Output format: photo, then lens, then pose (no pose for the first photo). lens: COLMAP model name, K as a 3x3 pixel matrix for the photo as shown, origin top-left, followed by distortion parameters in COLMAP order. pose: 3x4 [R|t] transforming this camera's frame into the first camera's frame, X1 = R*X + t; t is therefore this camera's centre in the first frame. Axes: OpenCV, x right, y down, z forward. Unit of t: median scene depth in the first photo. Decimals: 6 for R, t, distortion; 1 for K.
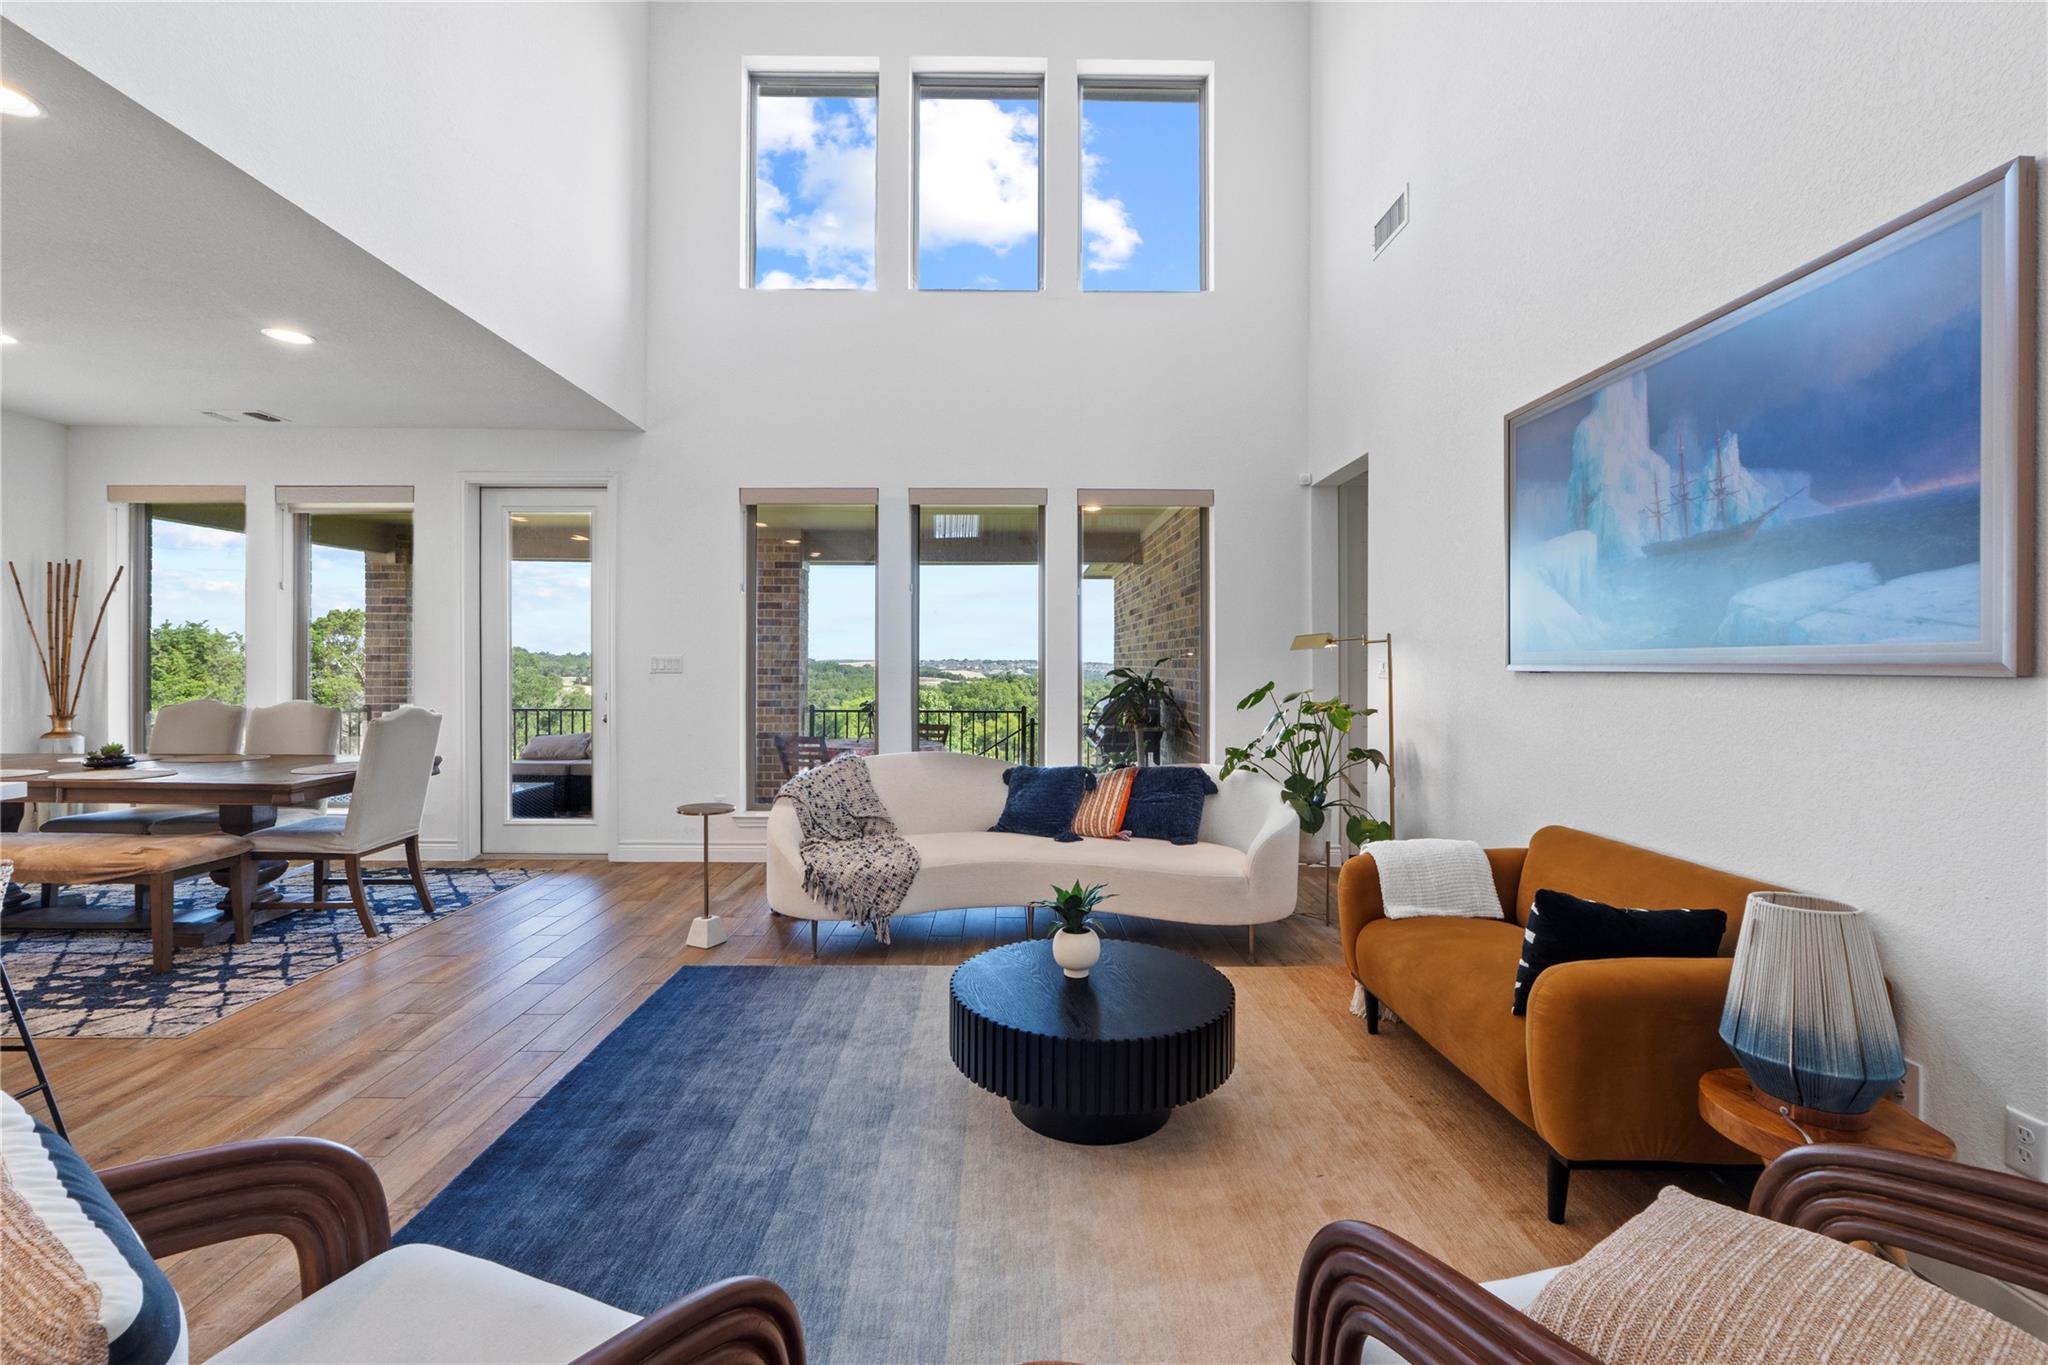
lens RADIAL K [[873.9, 0, 1018.7], [0, 873.9, 663.1], [0, 0, 1]] dist [-0.003013, -0.001439]
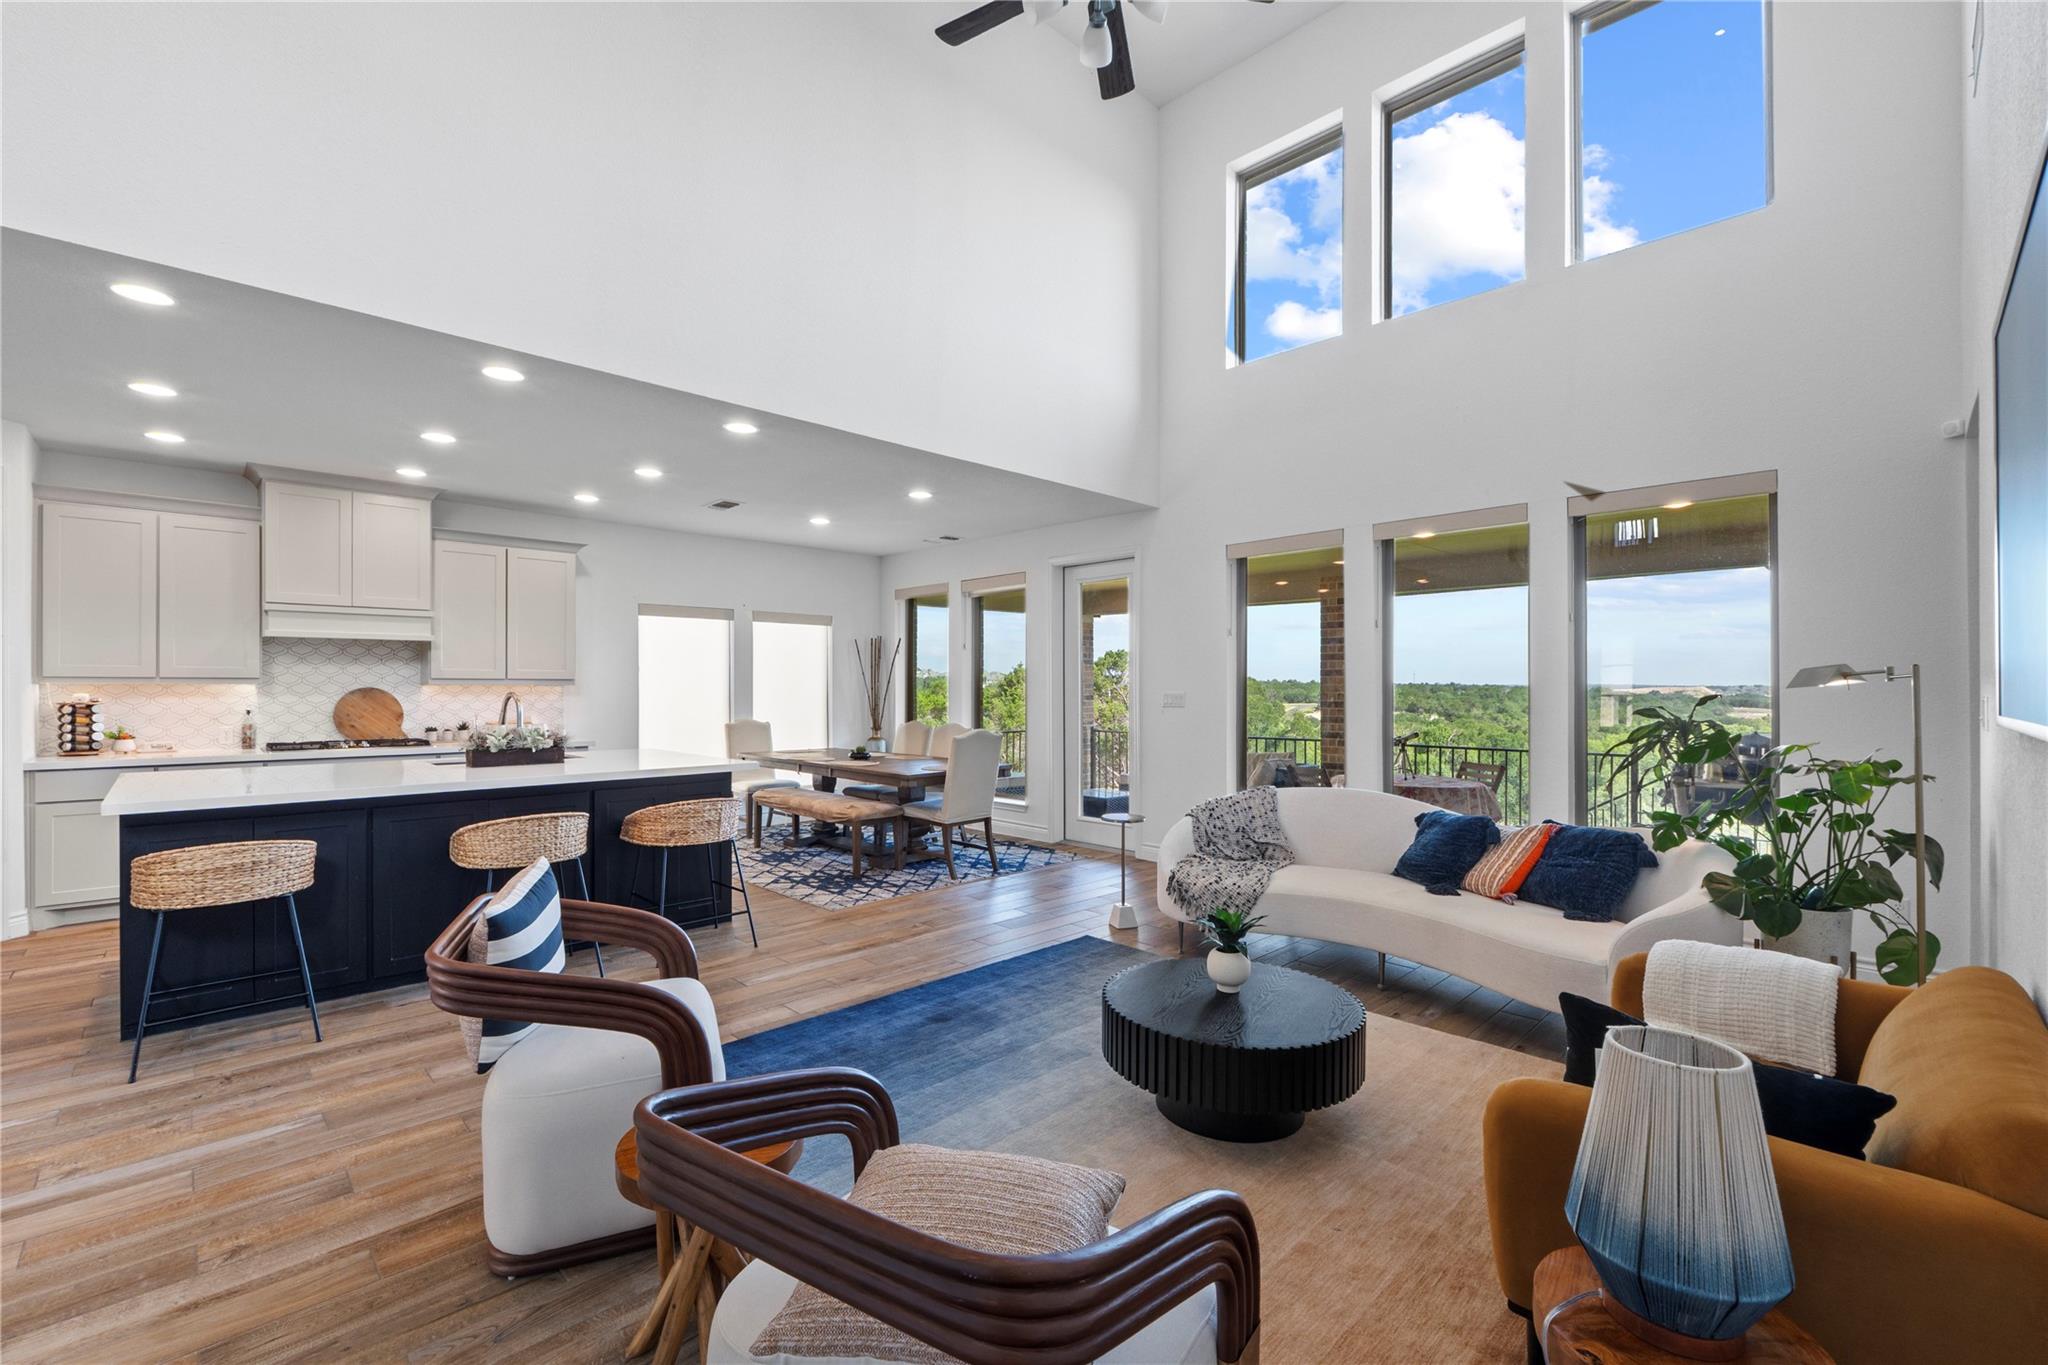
lens RADIAL K [[873.9, 0, 1014.6], [0, 873.9, 688.6], [0, 0, 1]] dist [-0.003013, -0.001439]
pose [[0.688077, -0.002949, -0.725632, 0.506175], [0.002311, 0.999996, -0.001872, -0.019151], [0.725634, -0.000389, 0.688081, 0.026906]]
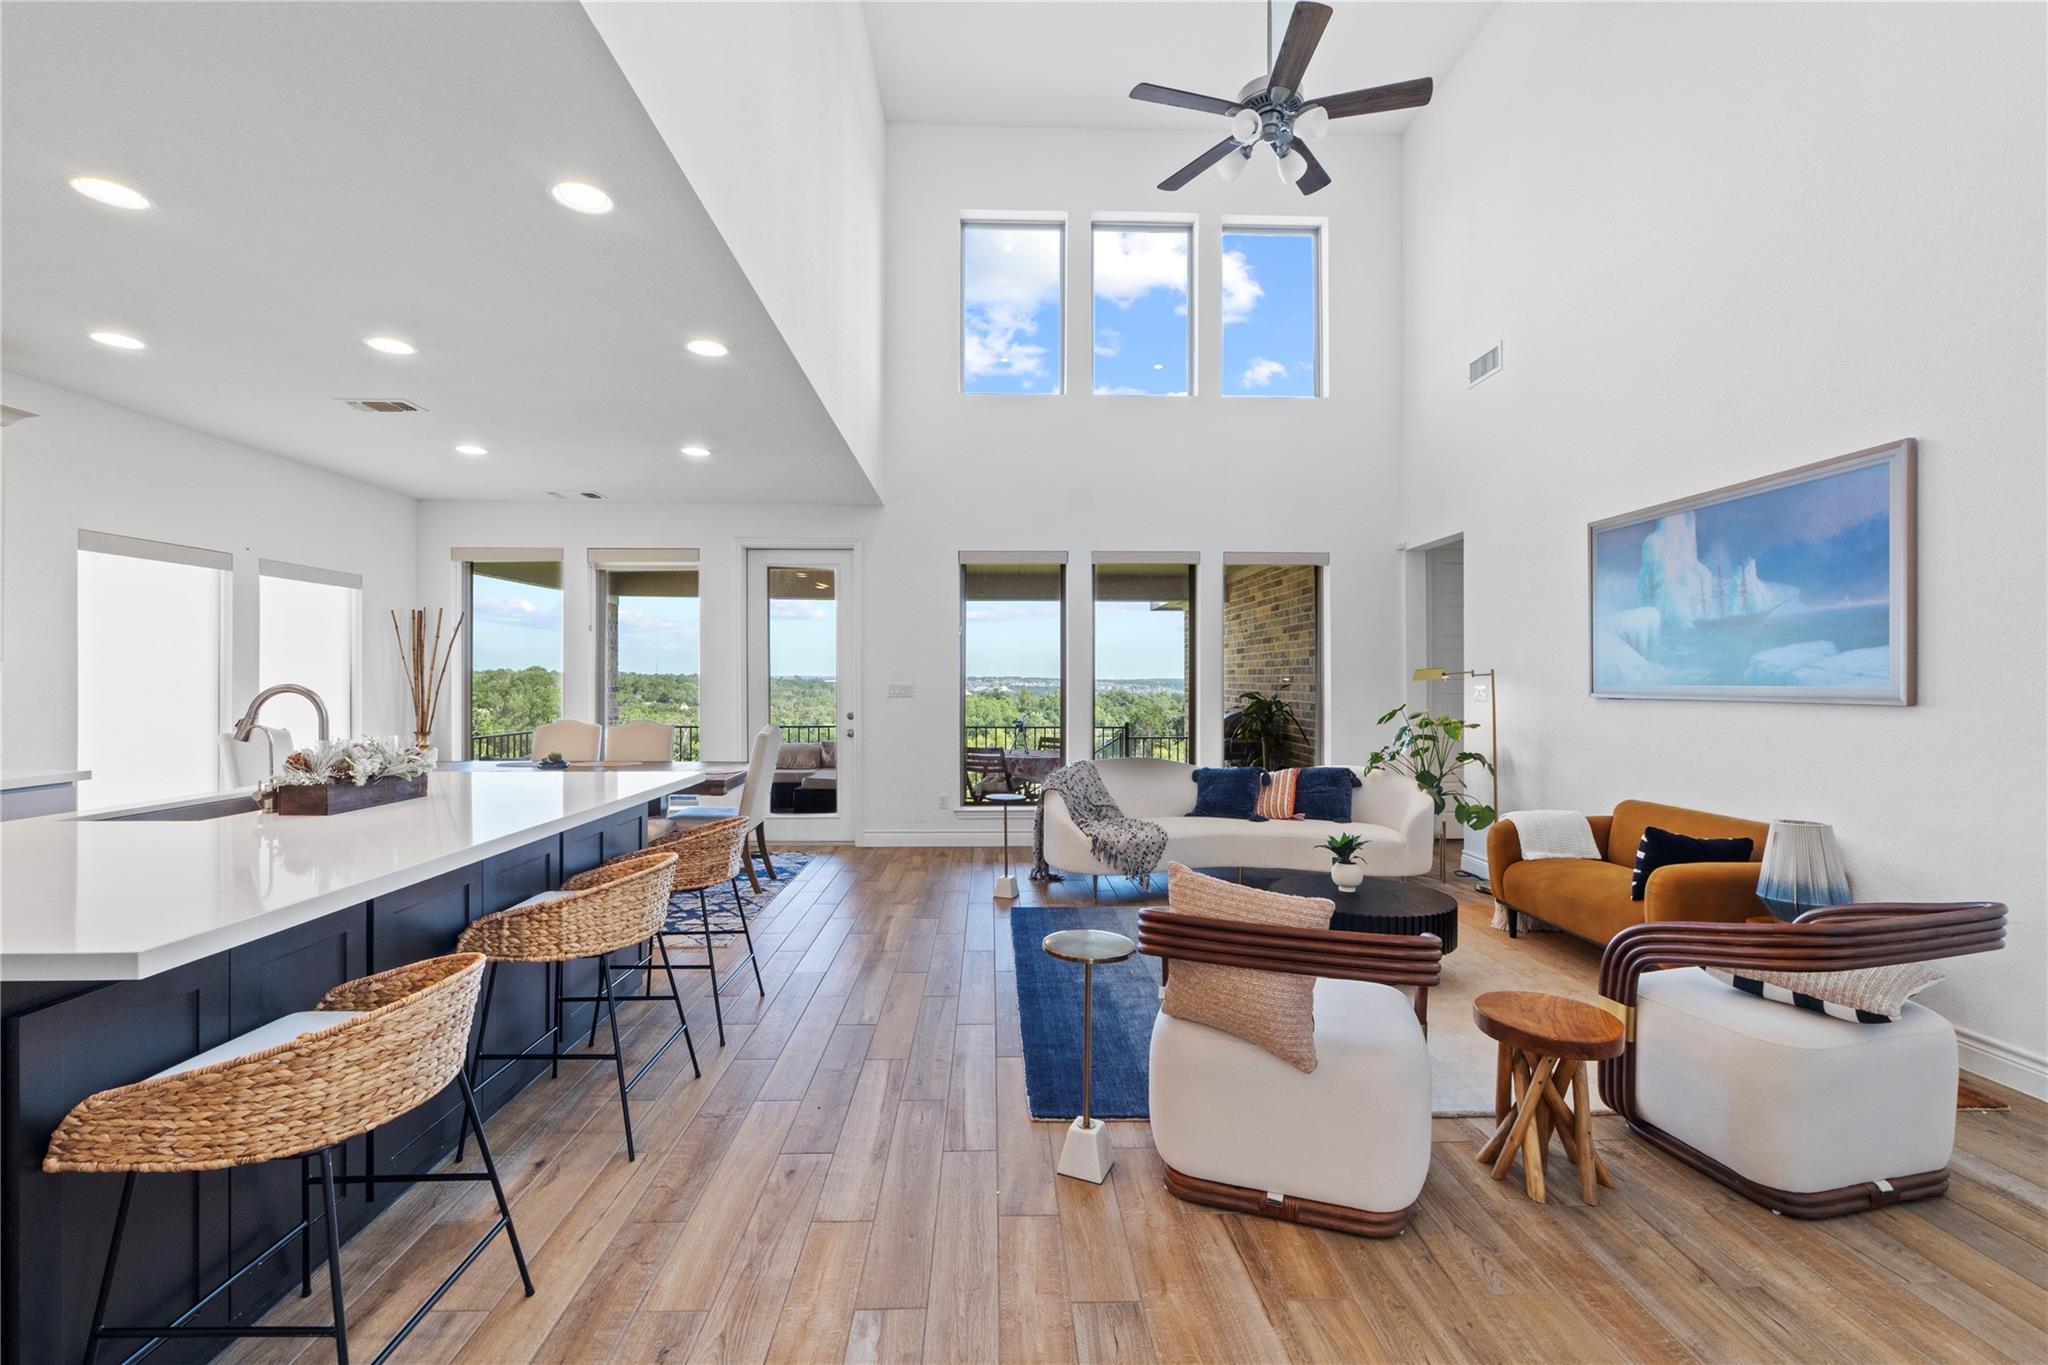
lens RADIAL K [[873.9, 0, 1019.8], [0, 873.9, 674.8], [0, 0, 1]] dist [-0.003013, -0.001439]
pose [[0.999707, -0.001381, 0.024157, -0.418522], [0.001512, 0.999984, -0.005424, -0.021477], [-0.024149, 0.005459, 0.999693, -0.425804]]
